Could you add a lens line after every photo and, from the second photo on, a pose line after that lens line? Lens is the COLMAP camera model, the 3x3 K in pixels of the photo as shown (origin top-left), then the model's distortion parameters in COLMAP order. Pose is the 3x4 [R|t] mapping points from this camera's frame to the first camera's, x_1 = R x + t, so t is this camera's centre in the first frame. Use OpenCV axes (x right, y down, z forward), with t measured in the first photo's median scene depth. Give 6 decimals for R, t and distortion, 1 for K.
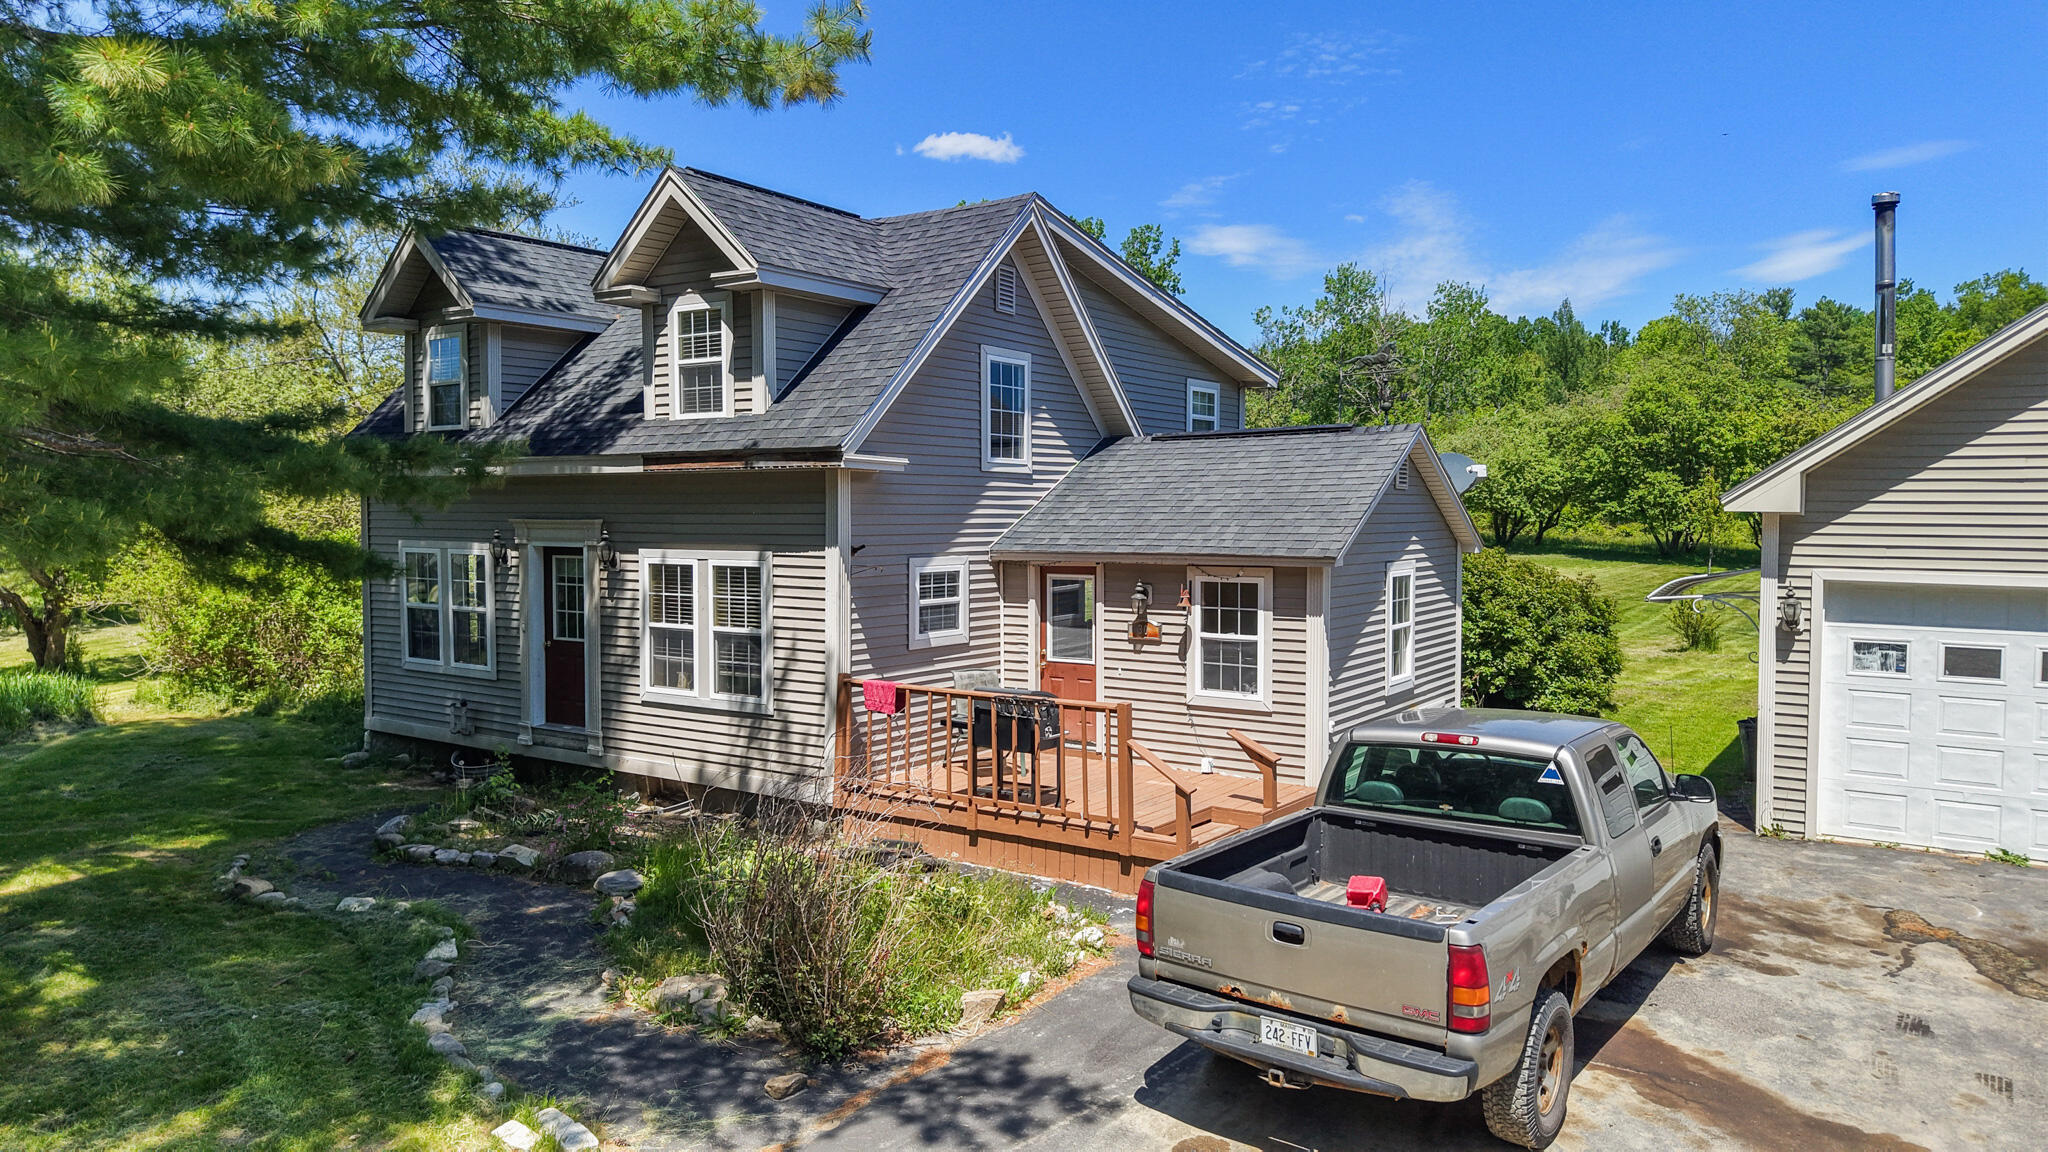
lens RADIAL K [[1375.9, 0, 1021.3], [0, 1375.9, 566.0], [0, 0, 1]] dist [0.048297, -0.053979]
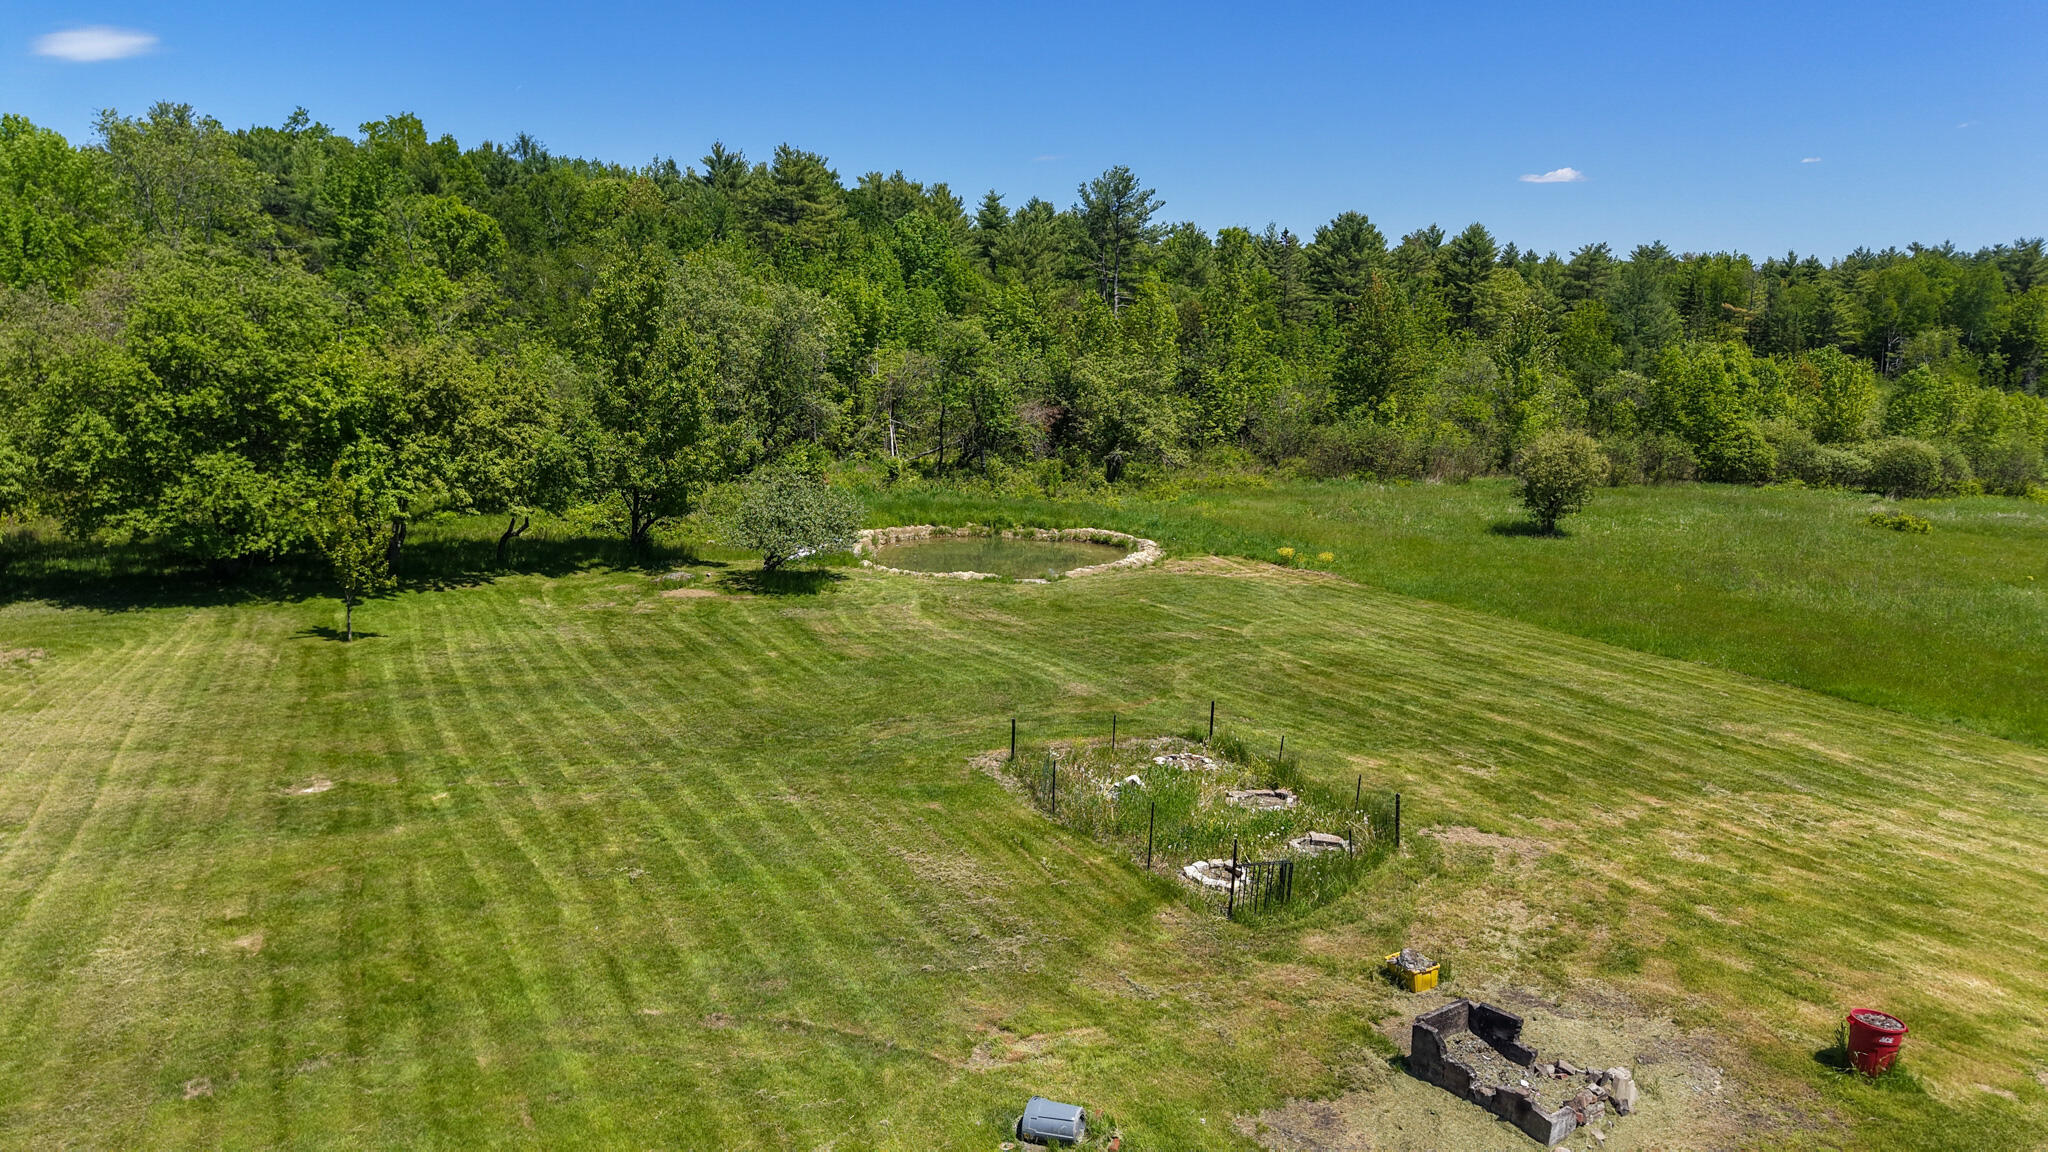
lens RADIAL K [[1375.9, 0, 1028.9], [0, 1375.9, 581.6], [0, 0, 1]] dist [0.048297, -0.053979]
pose [[0.467300, -0.162350, 0.869065, 0.461550], [0.033299, 0.985529, 0.166202, -0.455470], [-0.883471, -0.048727, 0.465944, 1.900661]]
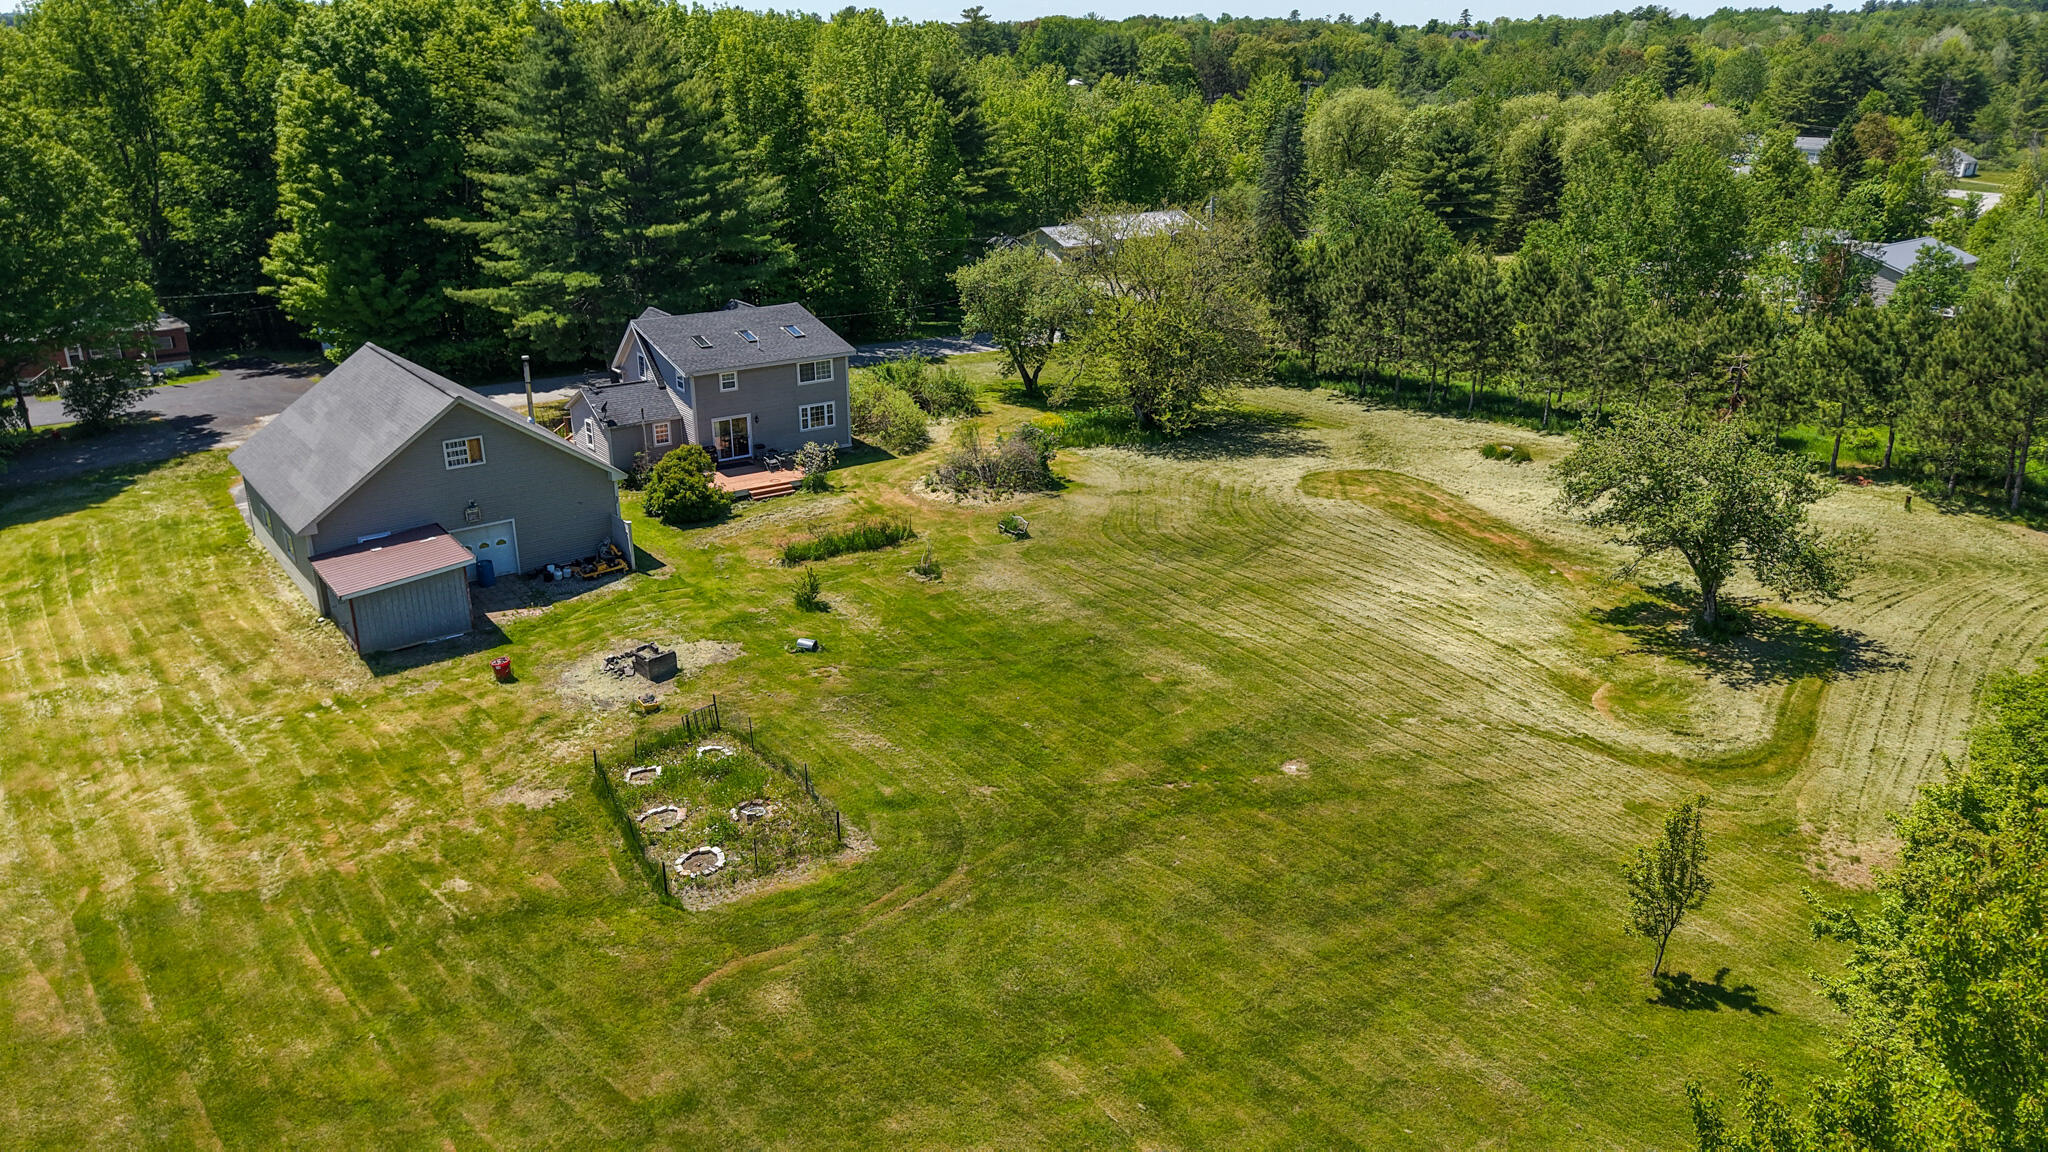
lens RADIAL K [[1375.9, 0, 1020.9], [0, 1375.9, 586.0], [0, 0, 1]] dist [0.048297, -0.053979]
pose [[-0.304735, 0.335931, -0.891228, 4.033600], [-0.047911, 0.929143, 0.366604, -1.241553], [0.951231, 0.154416, -0.267047, 3.711816]]
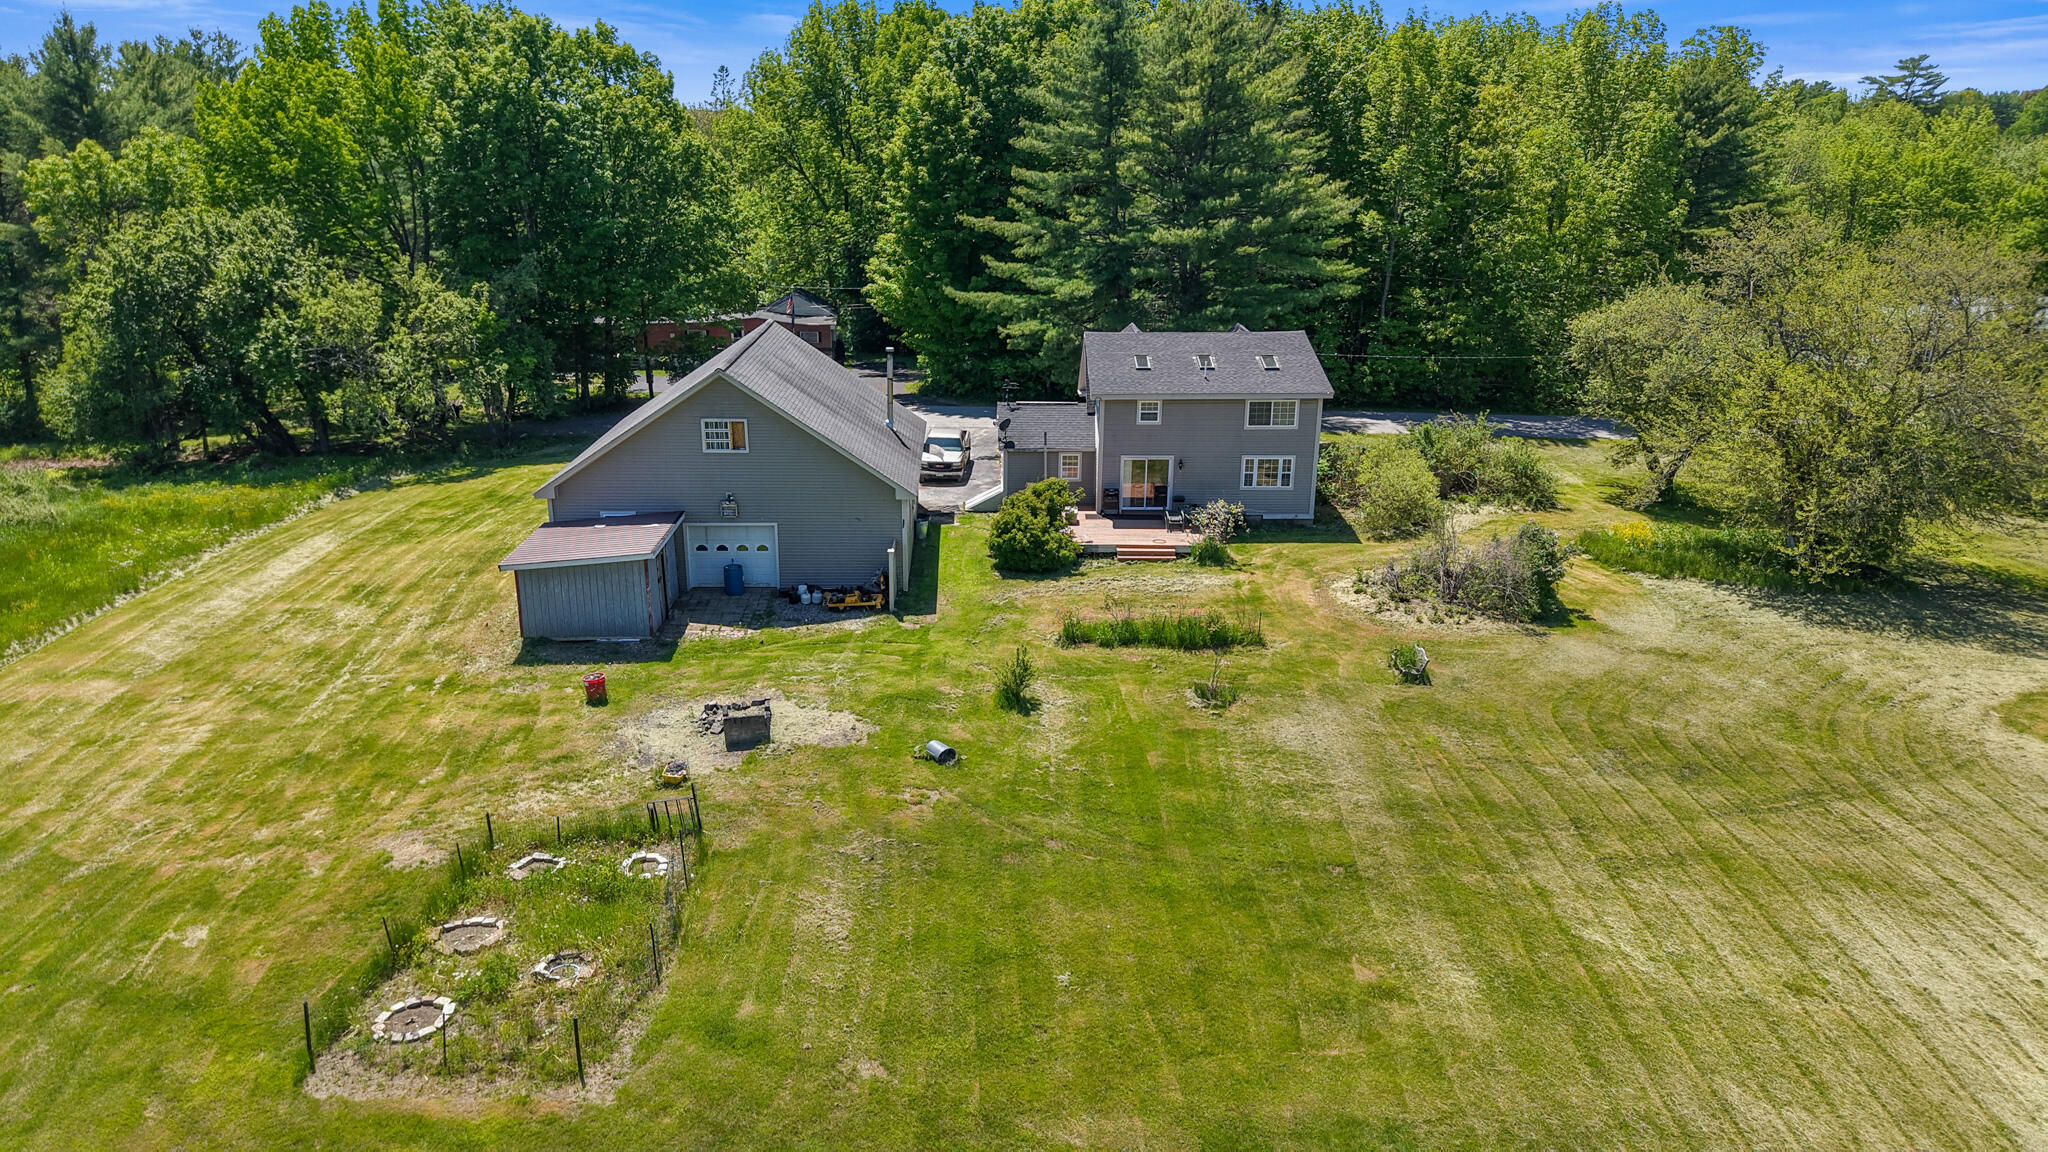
lens RADIAL K [[1375.9, 0, 1021.2], [0, 1375.9, 569.0], [0, 0, 1]] dist [0.048297, -0.053979]
pose [[-0.804492, 0.164486, -0.570734, 2.475803], [-0.038175, 0.944585, 0.326041, -0.931828], [0.592735, 0.284085, -0.753632, 4.098706]]
